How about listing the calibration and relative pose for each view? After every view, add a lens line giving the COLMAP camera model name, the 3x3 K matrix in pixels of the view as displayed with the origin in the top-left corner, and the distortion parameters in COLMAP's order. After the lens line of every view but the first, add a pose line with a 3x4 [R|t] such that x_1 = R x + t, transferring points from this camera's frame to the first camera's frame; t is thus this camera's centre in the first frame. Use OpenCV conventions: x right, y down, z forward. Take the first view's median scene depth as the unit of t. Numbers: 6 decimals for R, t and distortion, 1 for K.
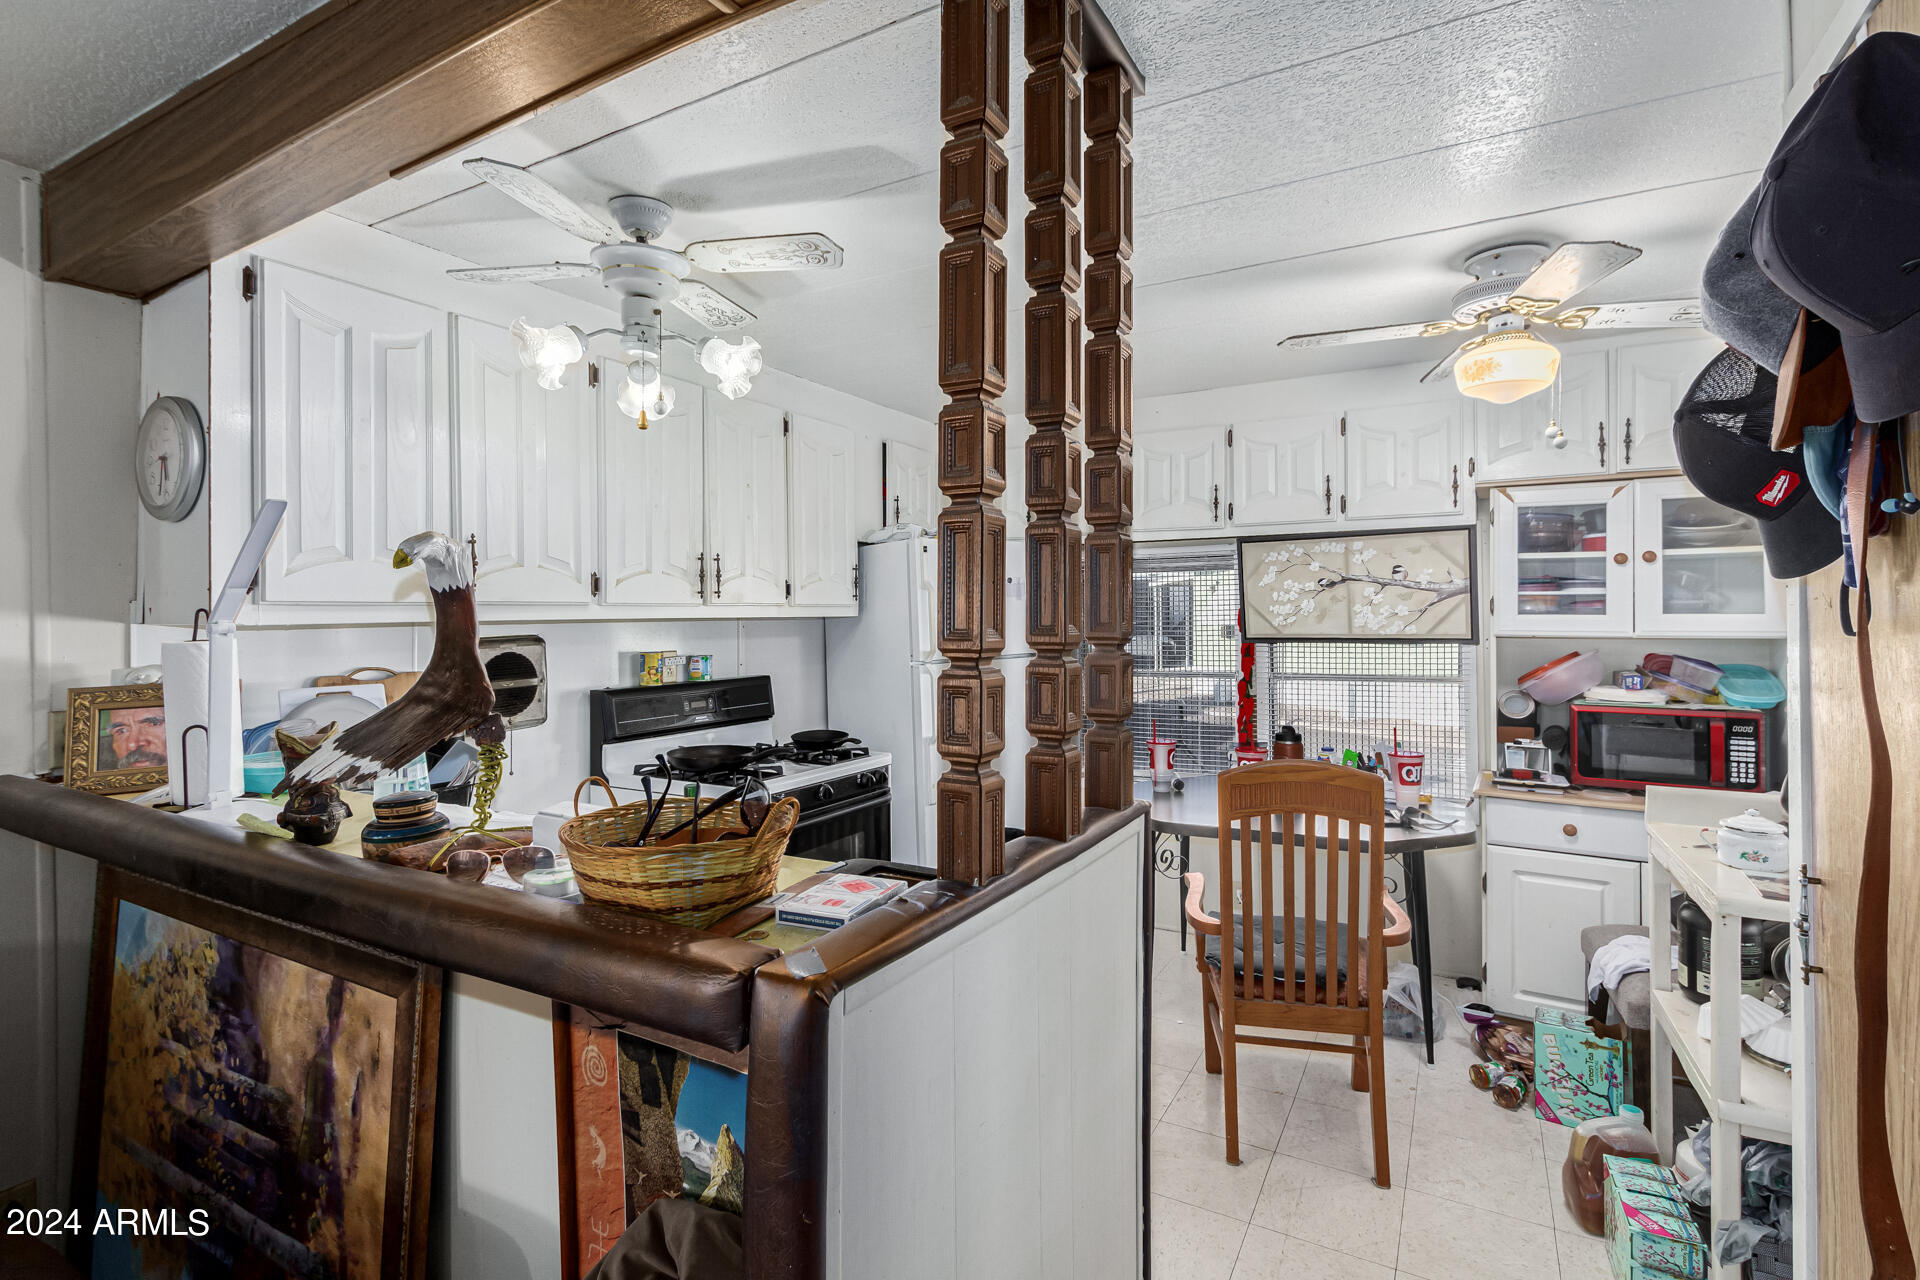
lens RADIAL K [[887.6, 0, 979.0], [0, 887.6, 613.1], [0, 0, 1]] dist [0.007593, -0.000795]
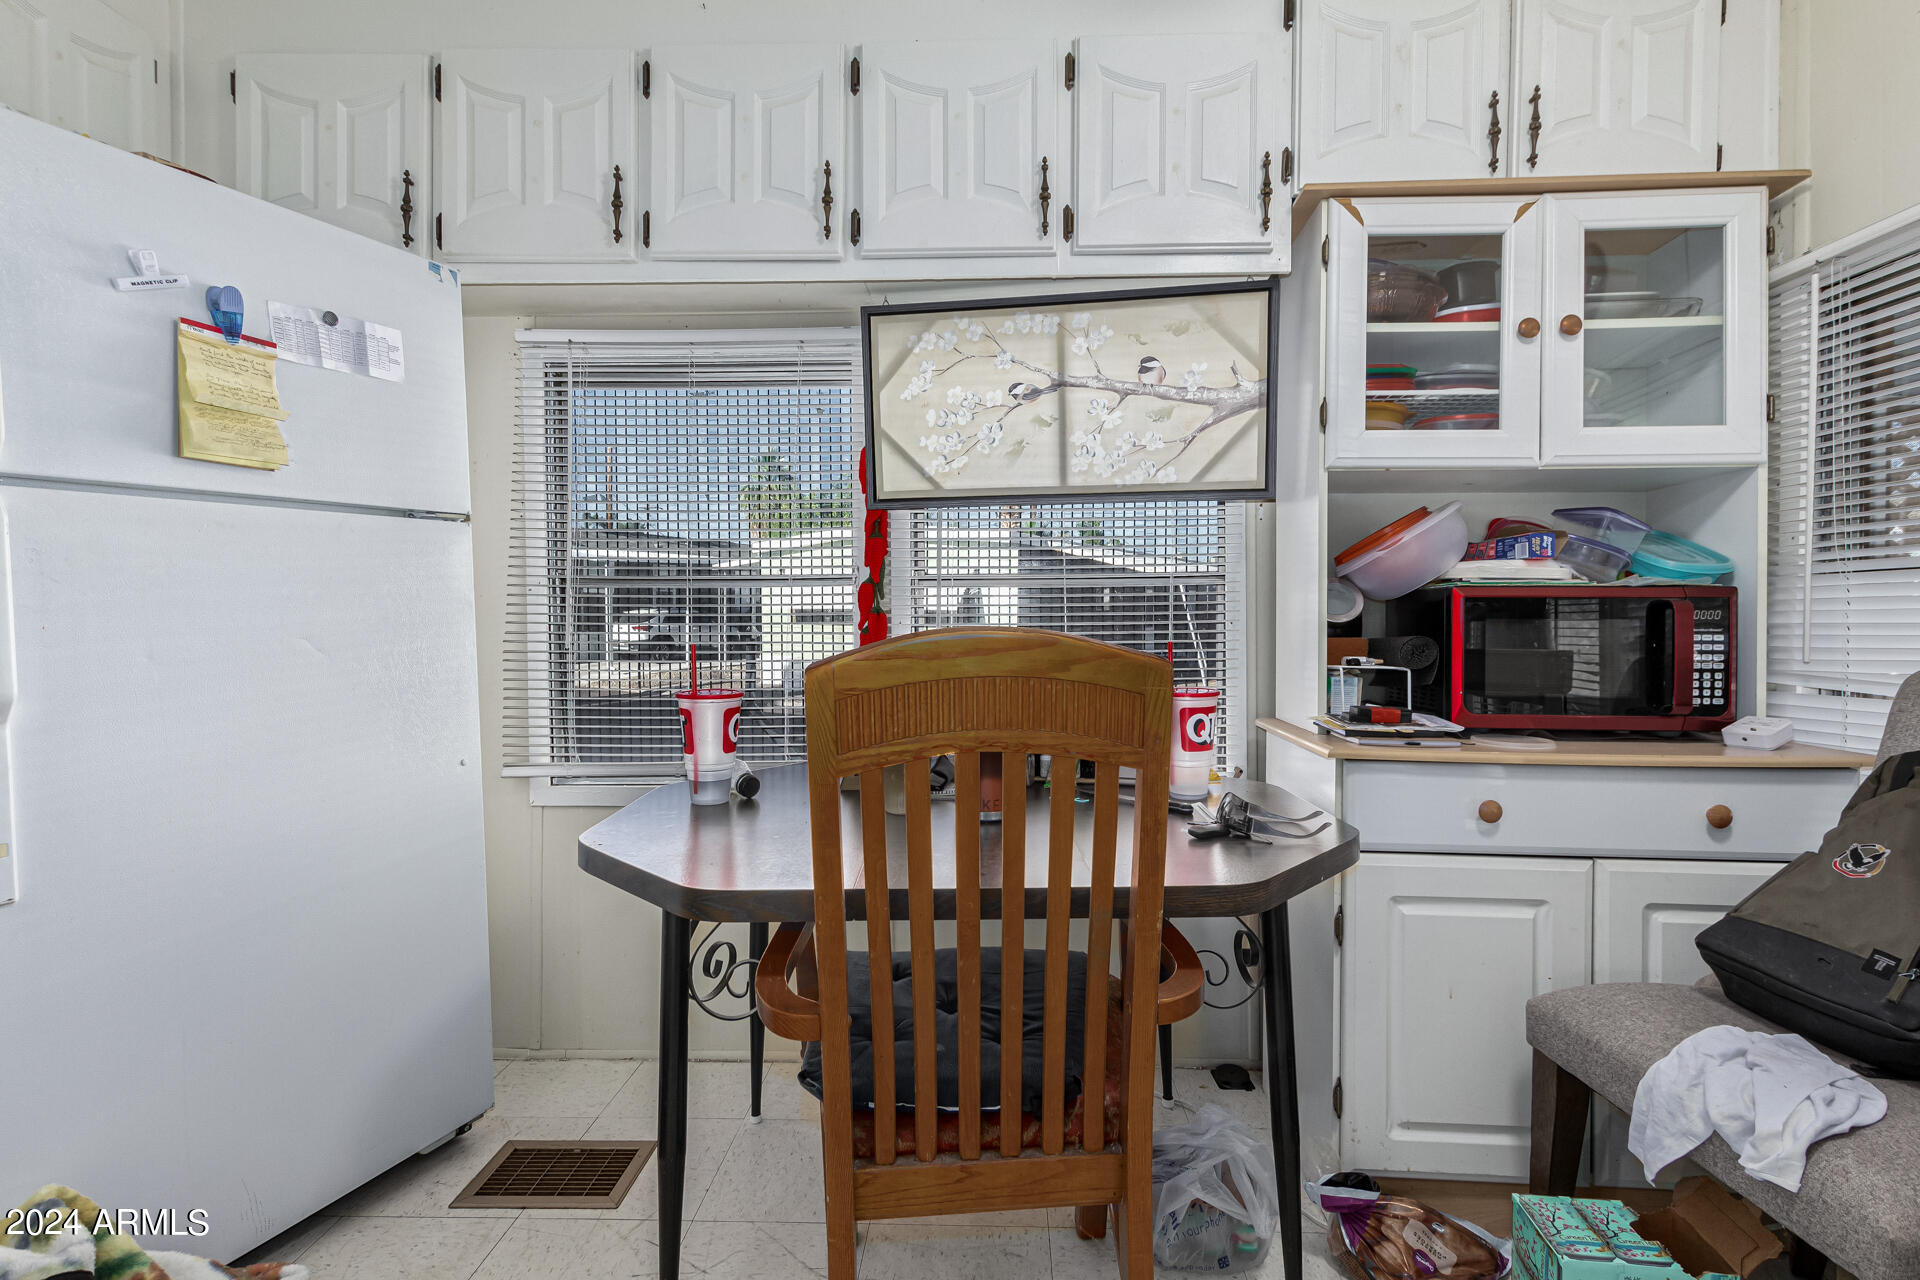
lens RADIAL K [[887.6, 0, 968.8], [0, 887.6, 630.5], [0, 0, 1]] dist [0.007593, -0.000795]
pose [[0.891396, -0.000016, 0.453226, 0.129831], [-0.008182, 0.999836, 0.016129, 0.114955], [-0.453152, -0.018086, 0.891250, 0.592834]]
